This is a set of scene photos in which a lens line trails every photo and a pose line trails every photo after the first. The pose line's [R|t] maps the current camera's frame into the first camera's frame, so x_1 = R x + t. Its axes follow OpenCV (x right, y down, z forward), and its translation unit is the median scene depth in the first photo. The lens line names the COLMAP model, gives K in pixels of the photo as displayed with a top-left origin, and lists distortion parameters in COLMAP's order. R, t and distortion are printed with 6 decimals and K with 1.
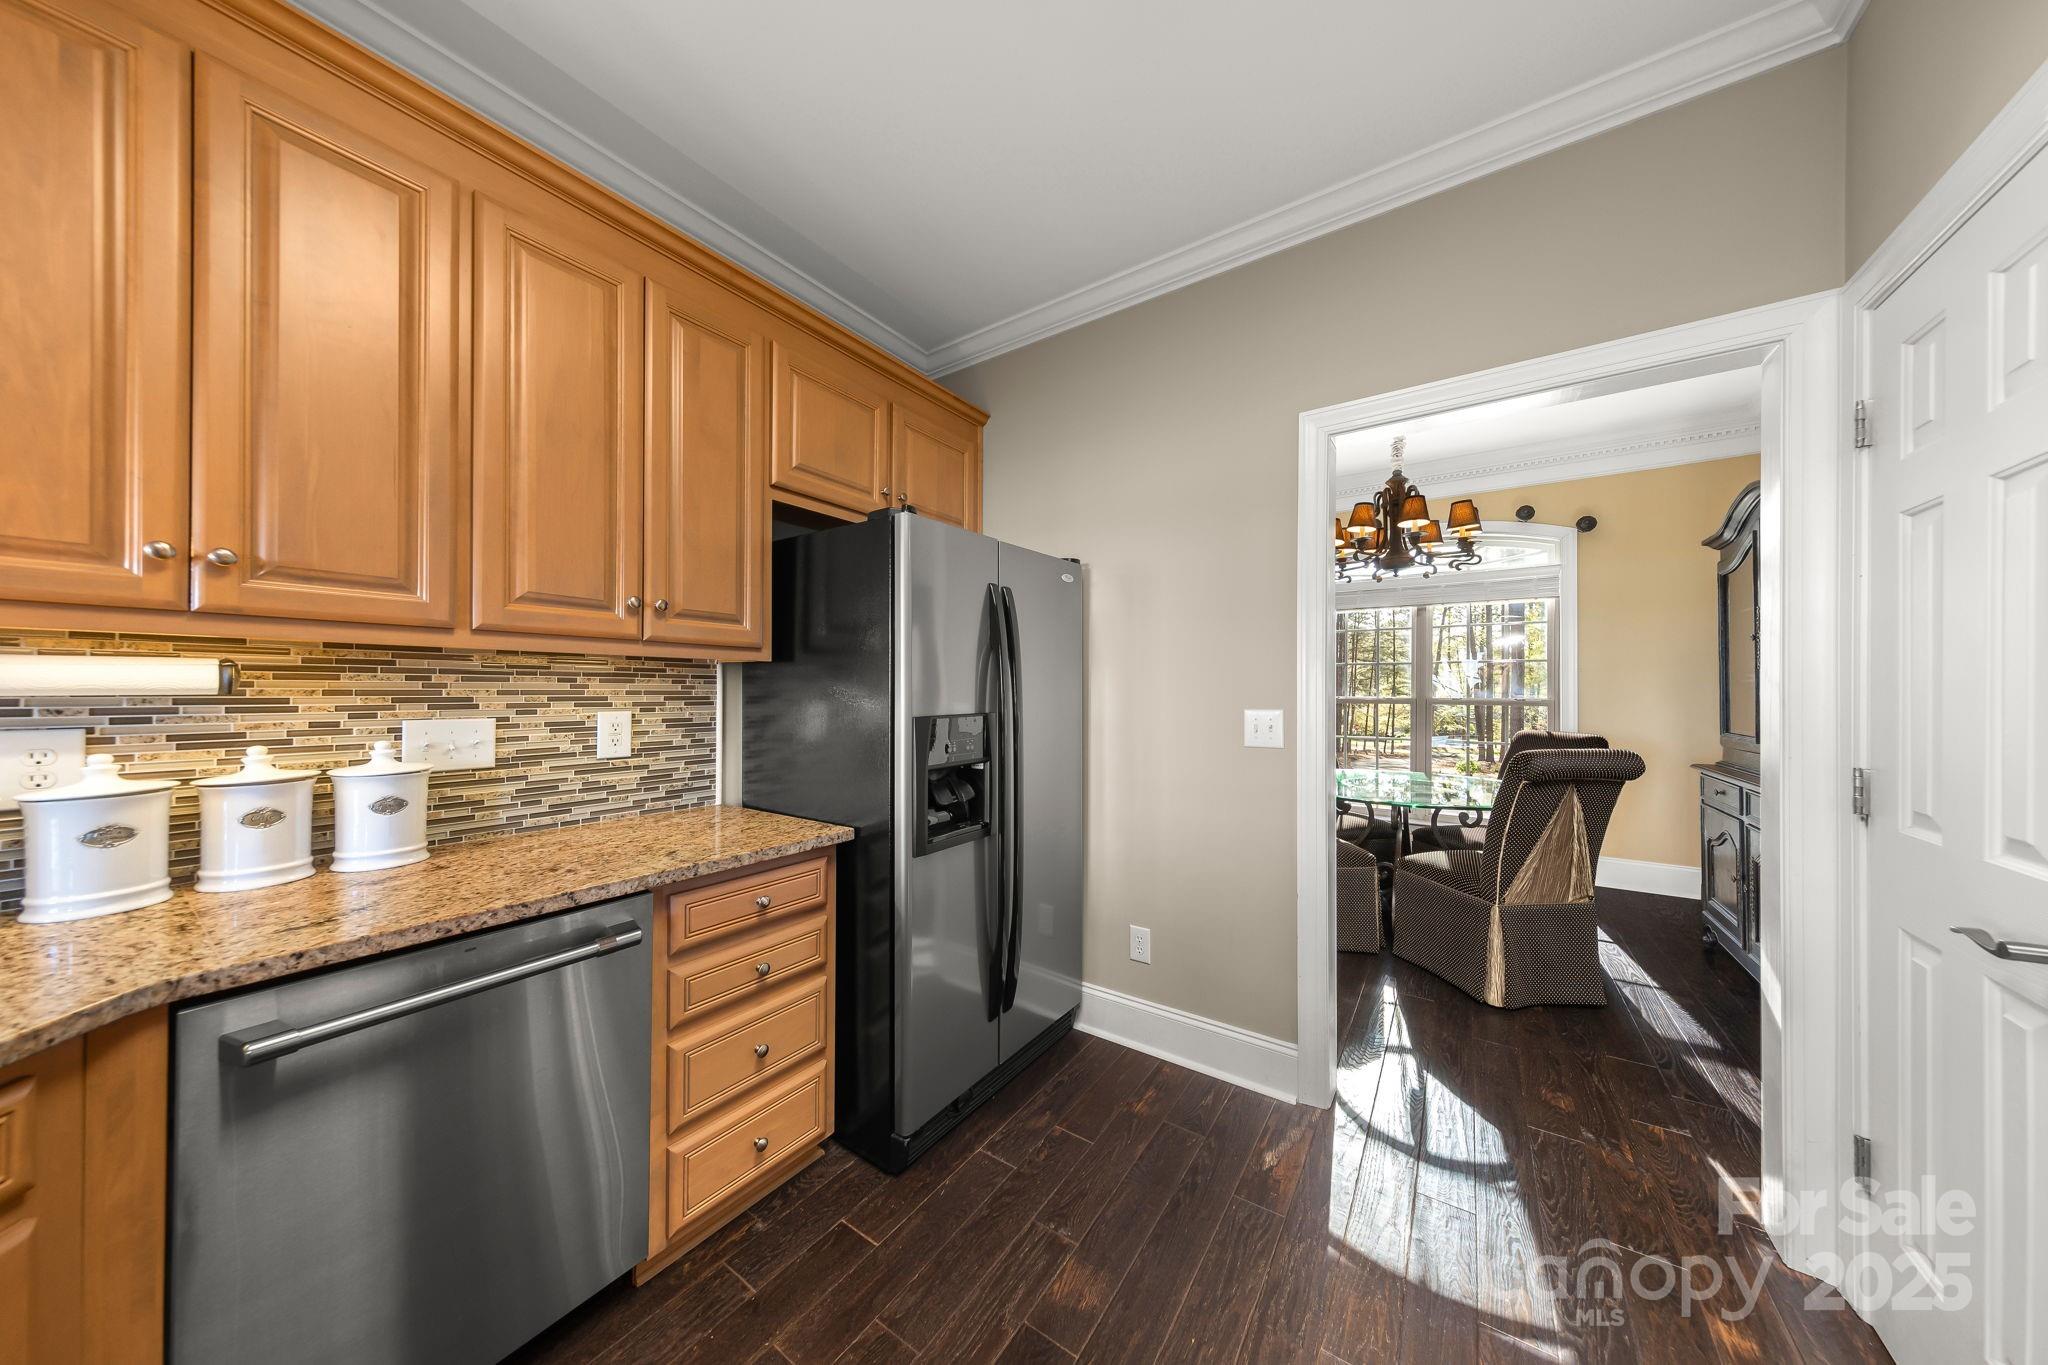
lens RADIAL K [[651.5, 0, 1033.5], [0, 651.5, 686.6], [0, 0, 1]] dist [0.000210, -0.000025]
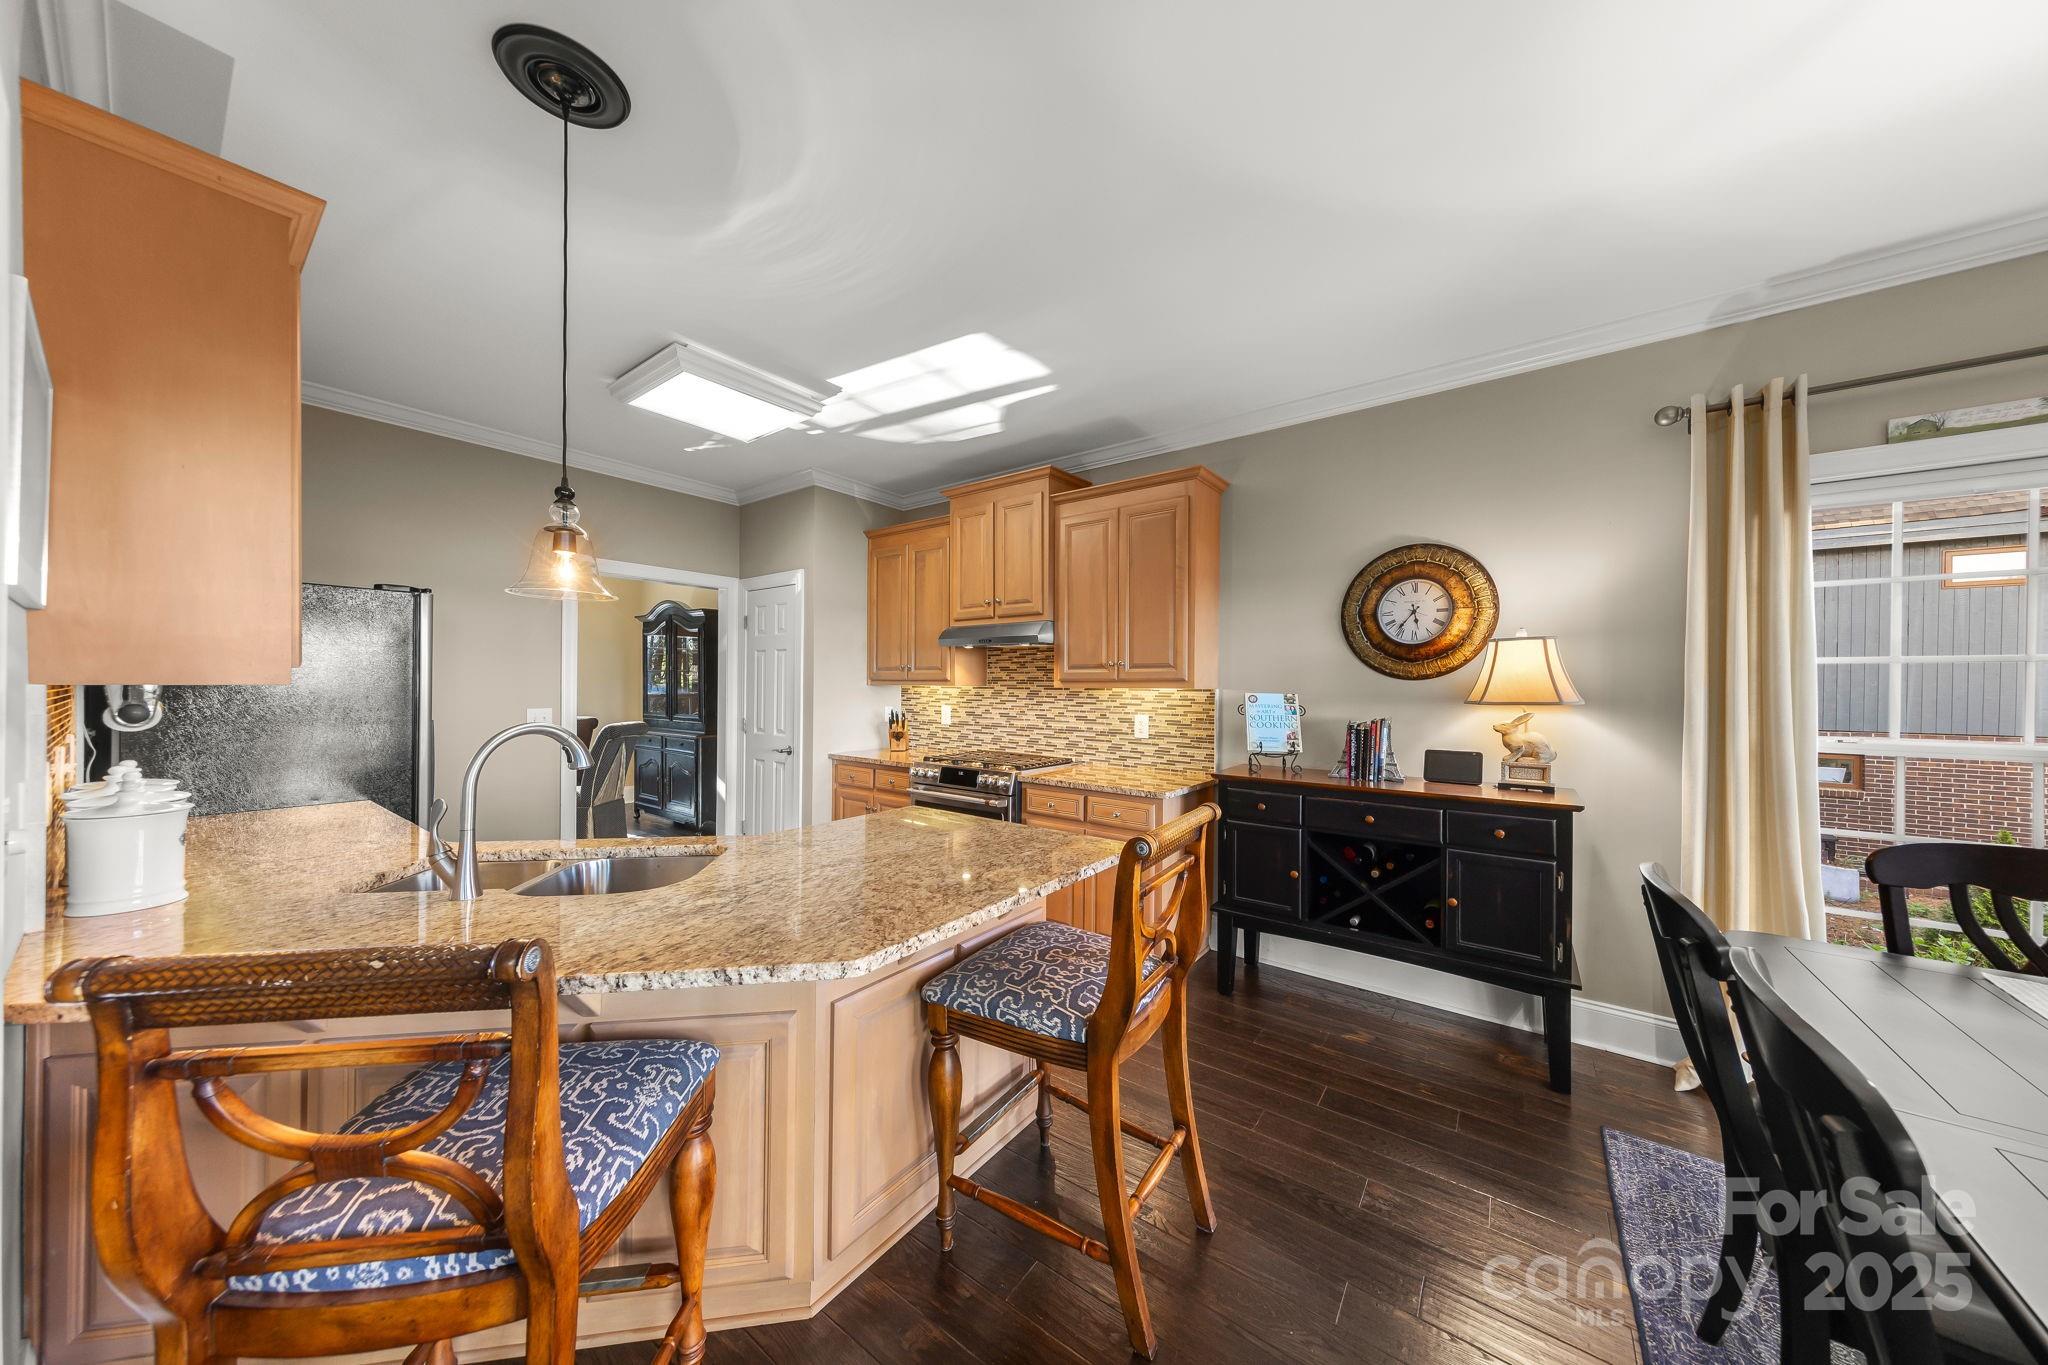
lens RADIAL K [[667.6, 0, 1026.8], [0, 667.6, 681.3], [0, 0, 1]] dist [0.000808, -0.000114]
pose [[0.040629, 0.005672, 0.999158, -1.537133], [-0.015975, 0.999860, -0.005026, -0.055305], [-0.999047, -0.015757, 0.040714, -0.446969]]
